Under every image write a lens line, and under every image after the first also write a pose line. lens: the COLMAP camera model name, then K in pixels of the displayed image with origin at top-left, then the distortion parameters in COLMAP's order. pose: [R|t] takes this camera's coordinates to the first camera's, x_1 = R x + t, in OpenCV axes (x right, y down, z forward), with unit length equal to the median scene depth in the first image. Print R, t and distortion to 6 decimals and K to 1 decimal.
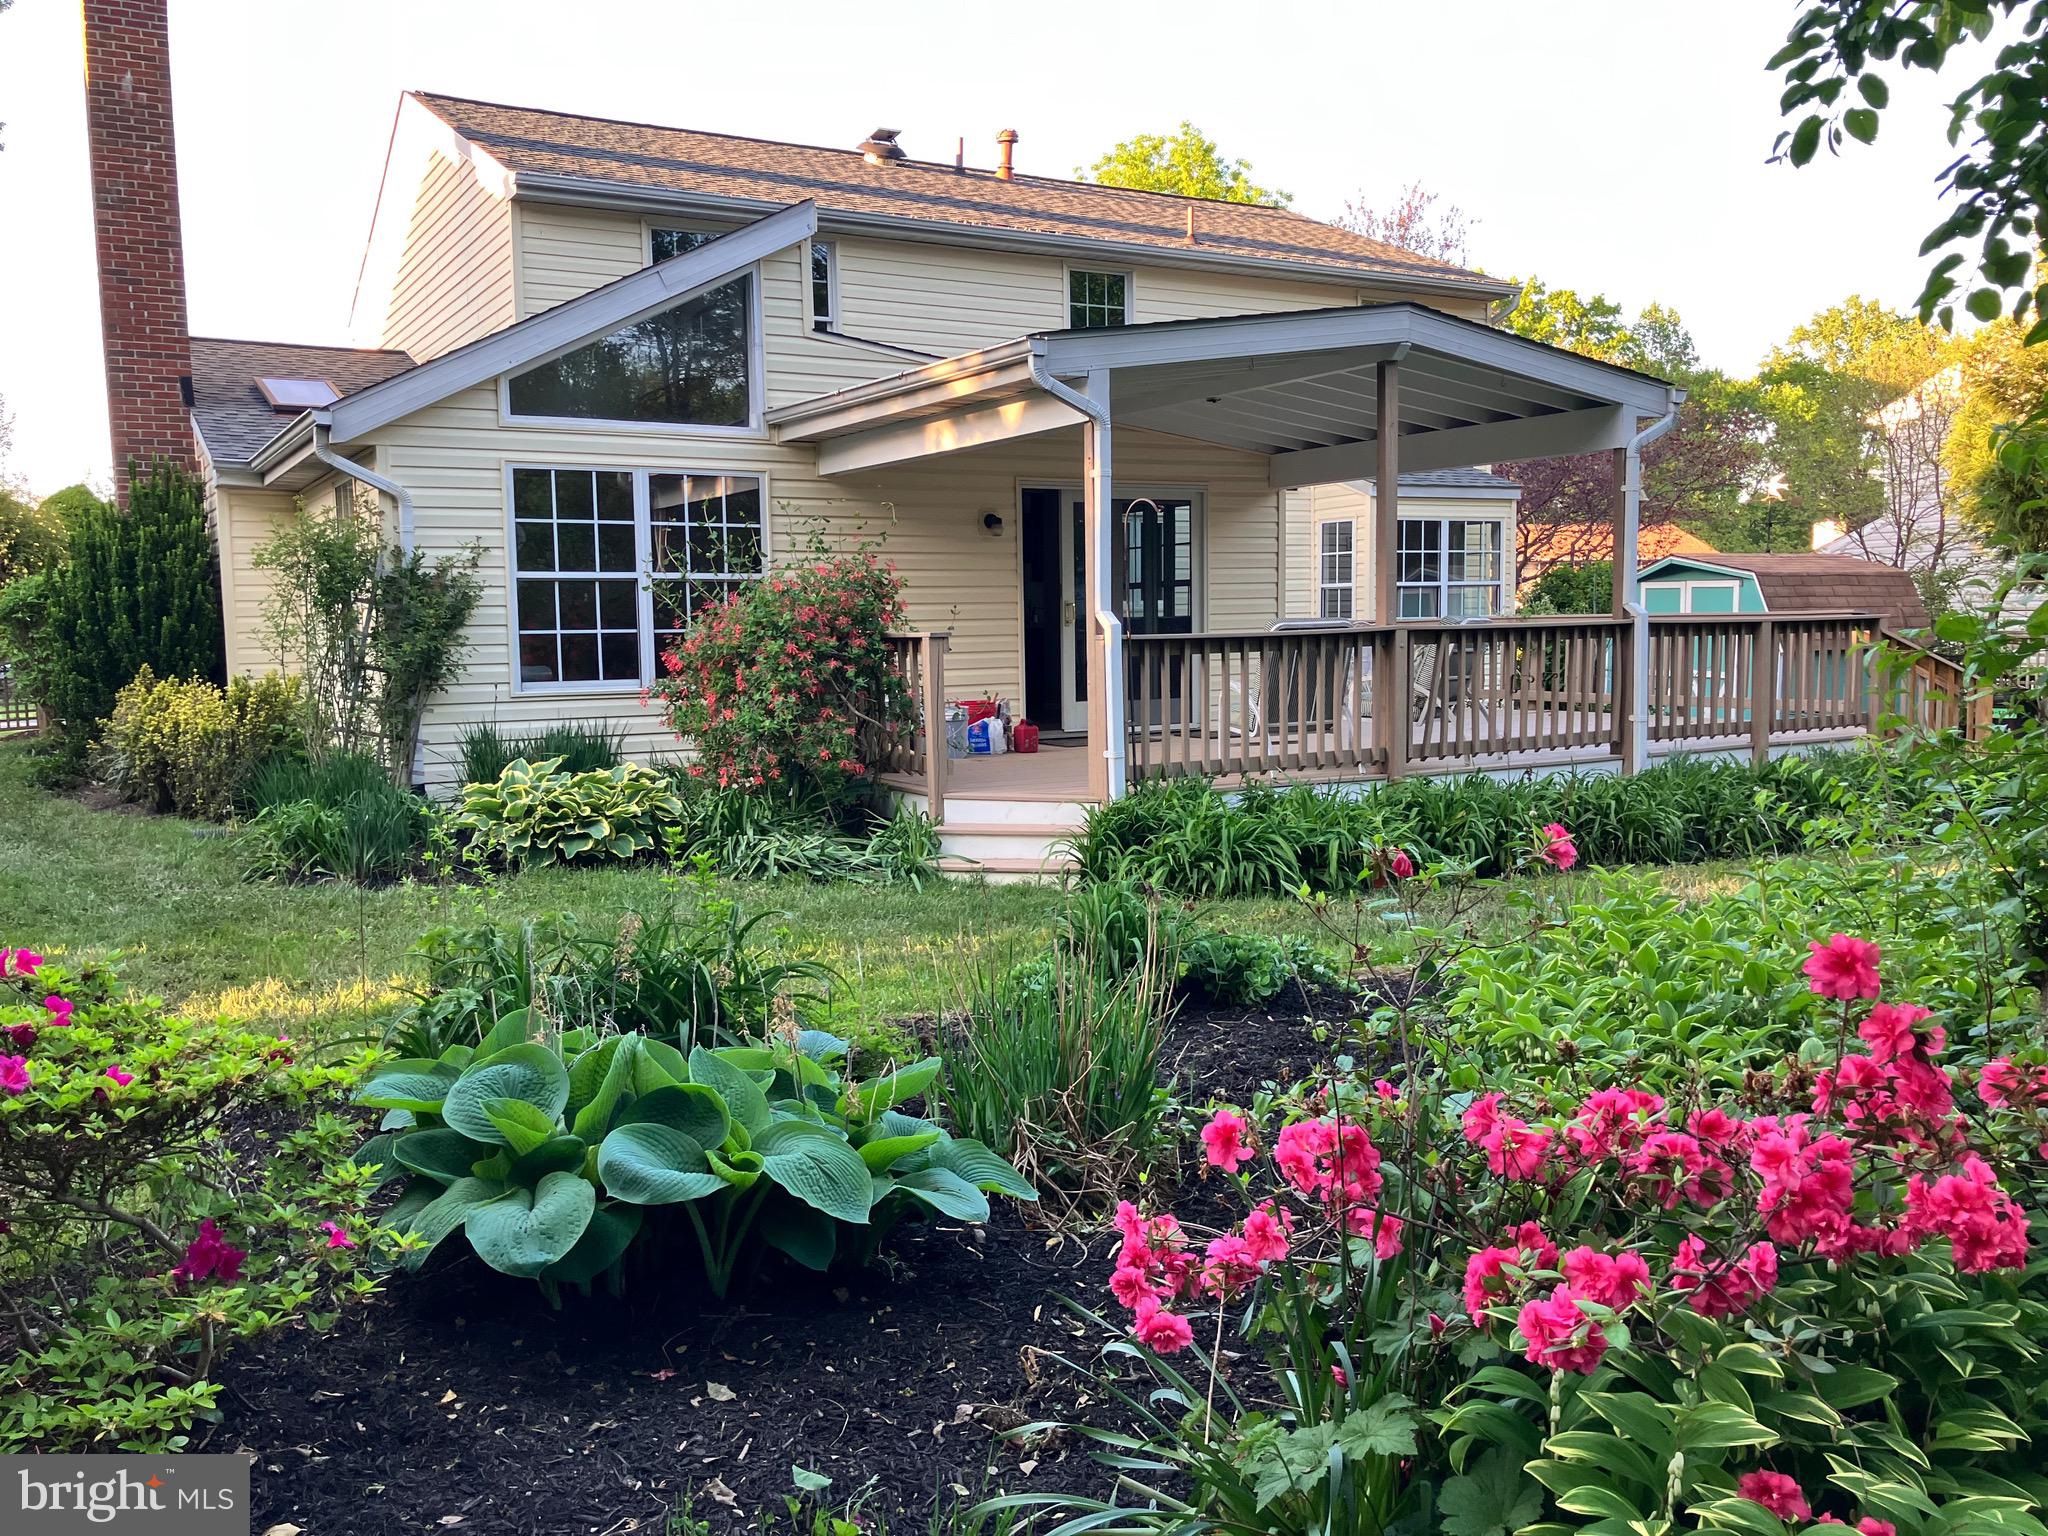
lens RADIAL K [[1701.6, 0, 1020.9], [0, 1701.6, 782.8], [0, 0, 1]] dist [0.026124, -0.041466]
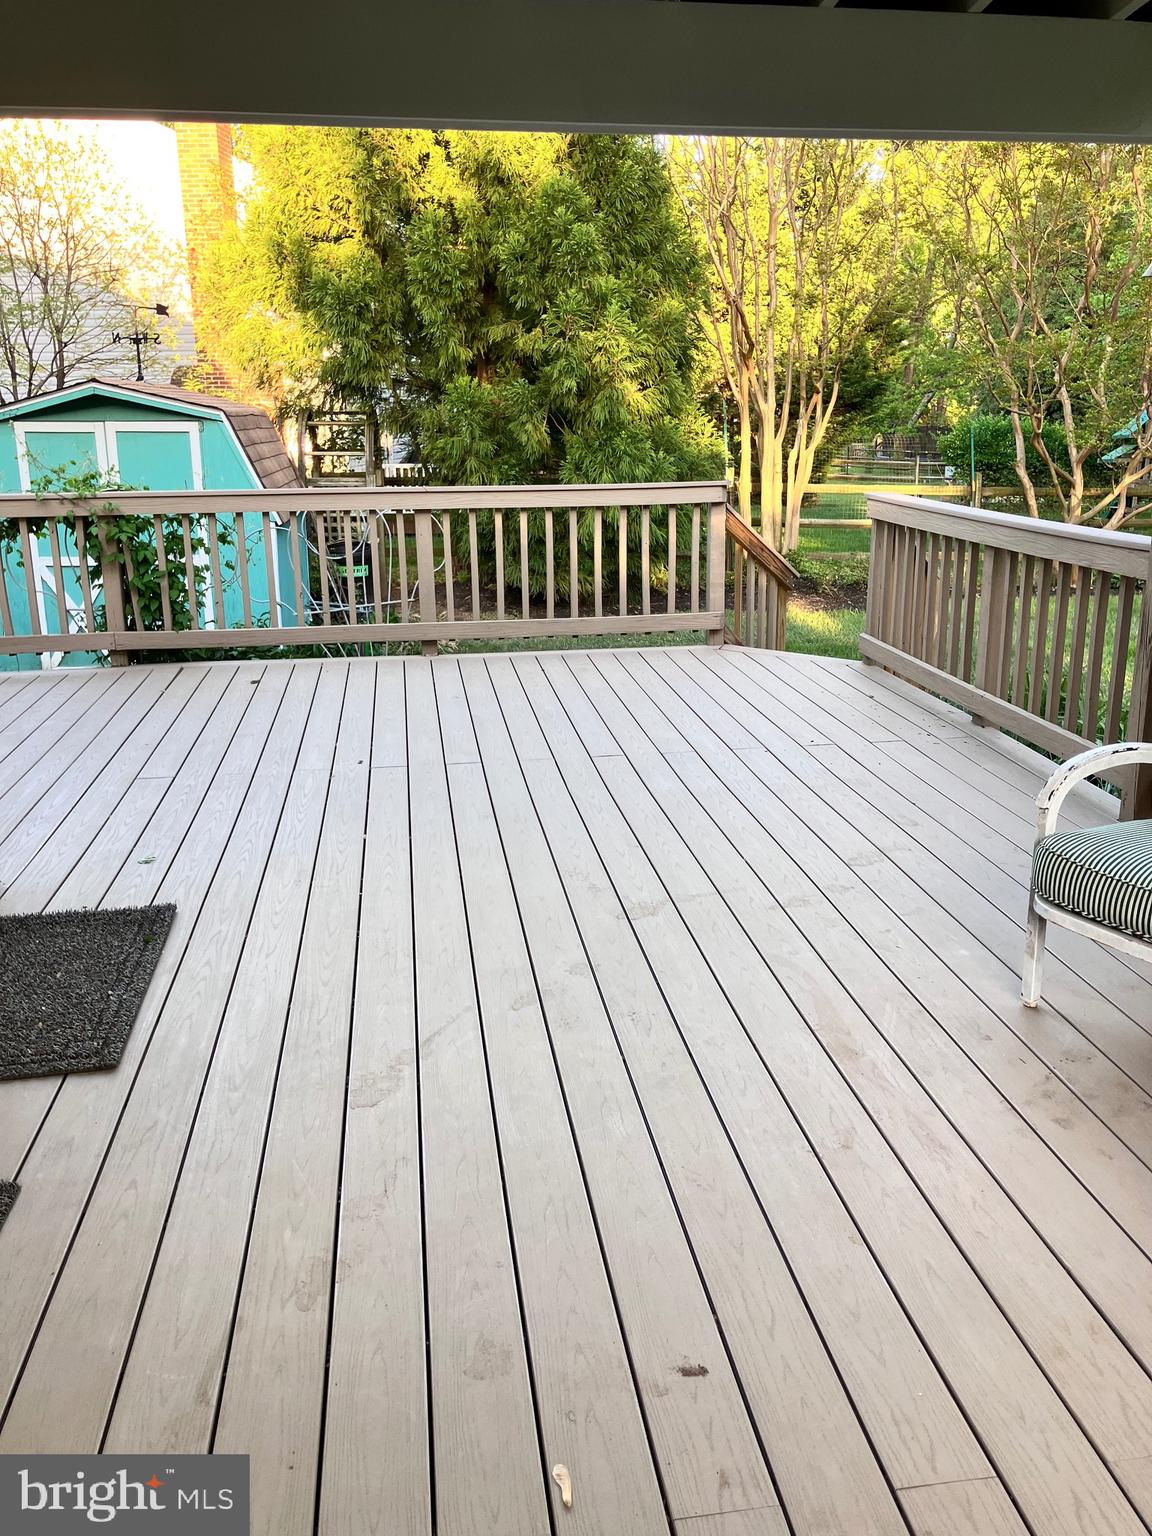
lens RADIAL K [[1276.2, 0, 579.5], [0, 1276.2, 769.8], [0, 0, 1]] dist [0.026124, -0.041466]
pose [[0.384942, -0.239288, 0.891381, -0.029155], [0.091477, 0.970942, 0.221141, -0.121894], [-0.918396, -0.003586, 0.395646, 0.957943]]
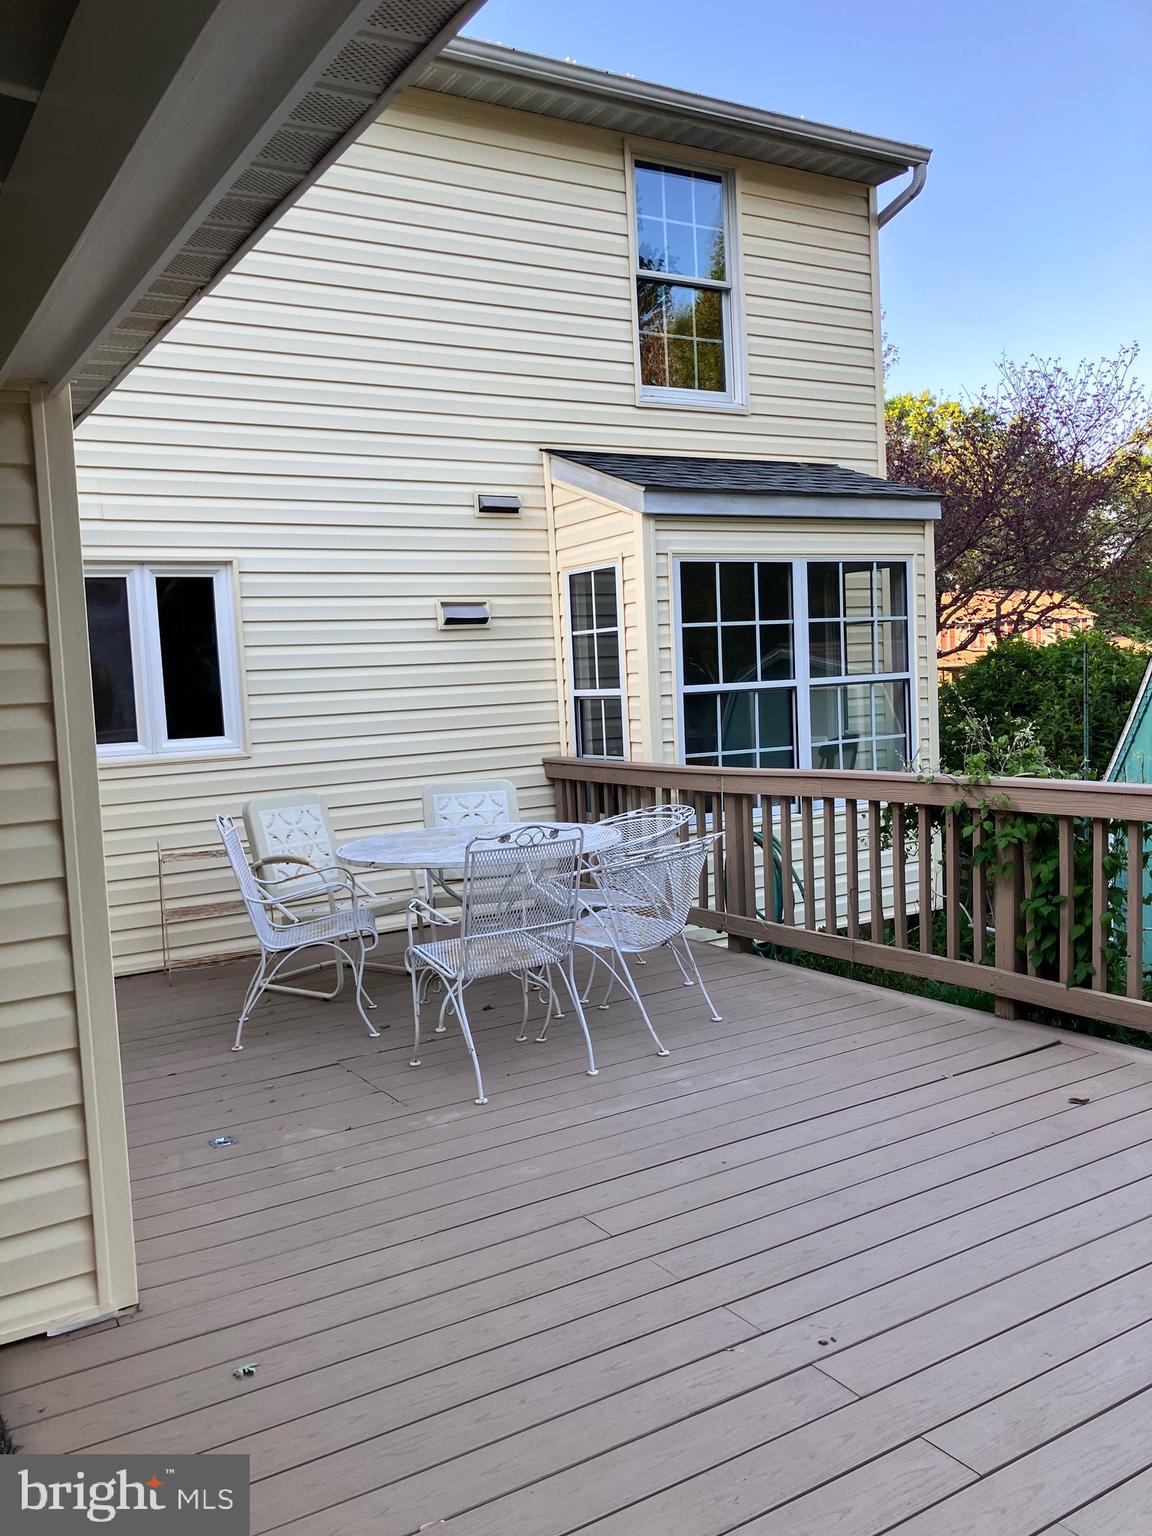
lens RADIAL K [[1276.2, 0, 582.3], [0, 1276.2, 777.4], [0, 0, 1]] dist [0.026124, -0.041466]
pose [[0.999268, -0.032377, 0.020377, 0.271920], [0.032637, 0.999389, -0.012528, -0.134650], [-0.019959, 0.013184, 0.999714, 0.965898]]
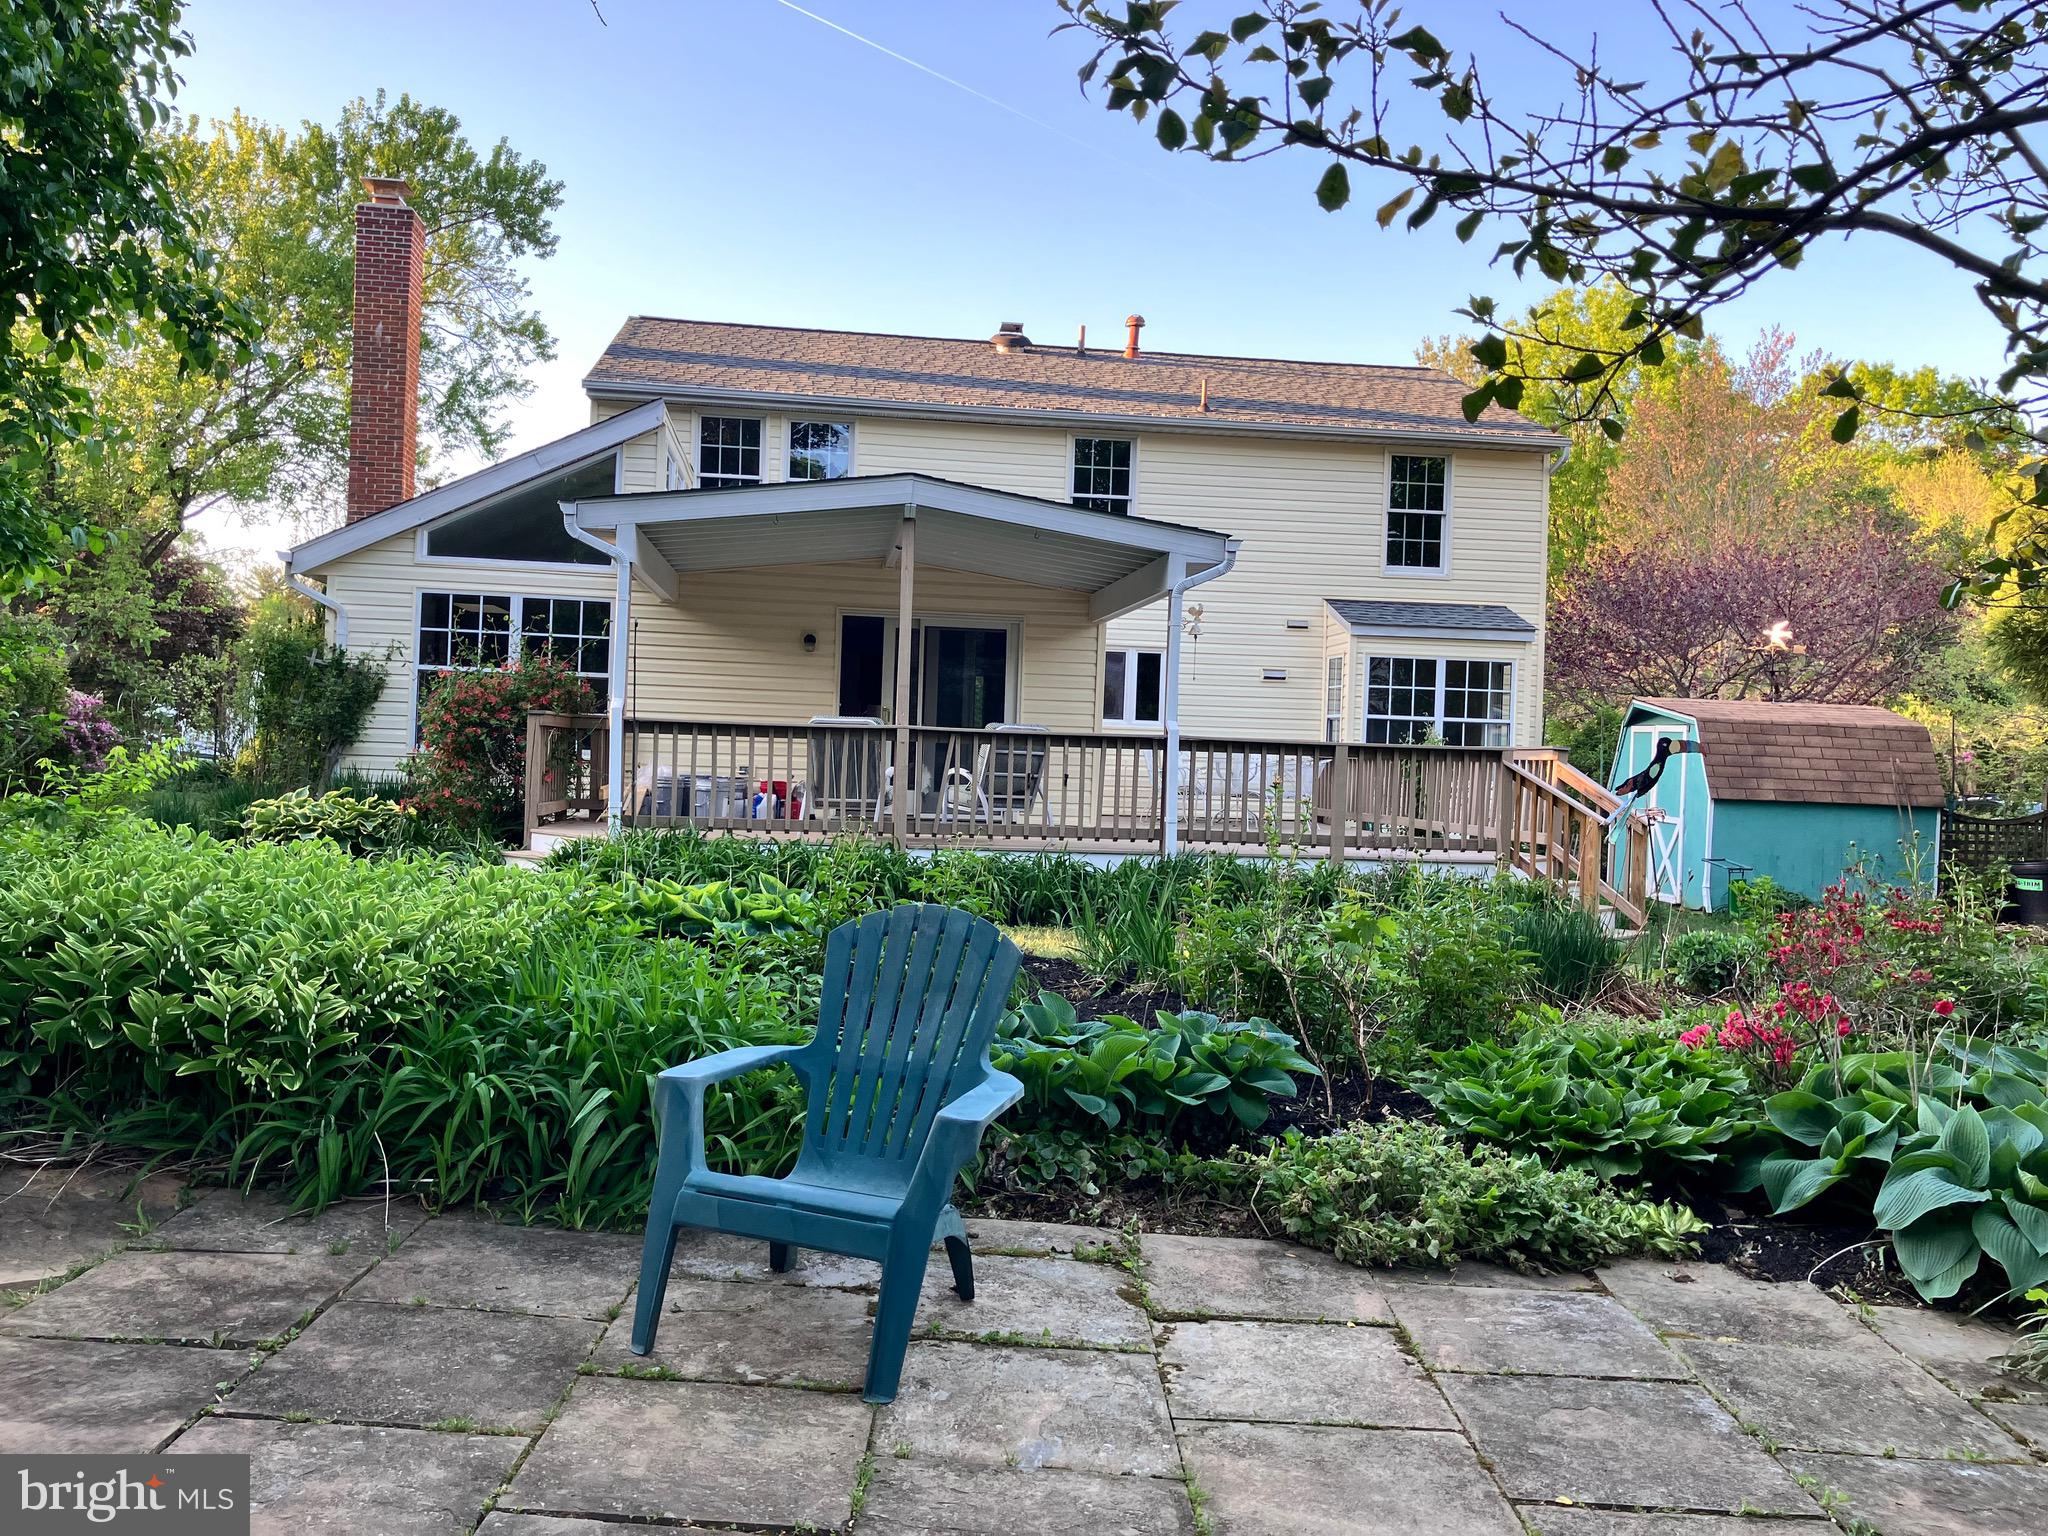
lens RADIAL K [[1701.6, 0, 1018.4], [0, 1701.6, 757.5], [0, 0, 1]] dist [0.026124, -0.041466]
pose [[0.917347, 0.050577, -0.394862, 0.674226], [-0.088778, 0.992908, -0.079072, 0.019122], [0.388062, 0.107592, 0.915332, -0.087826]]
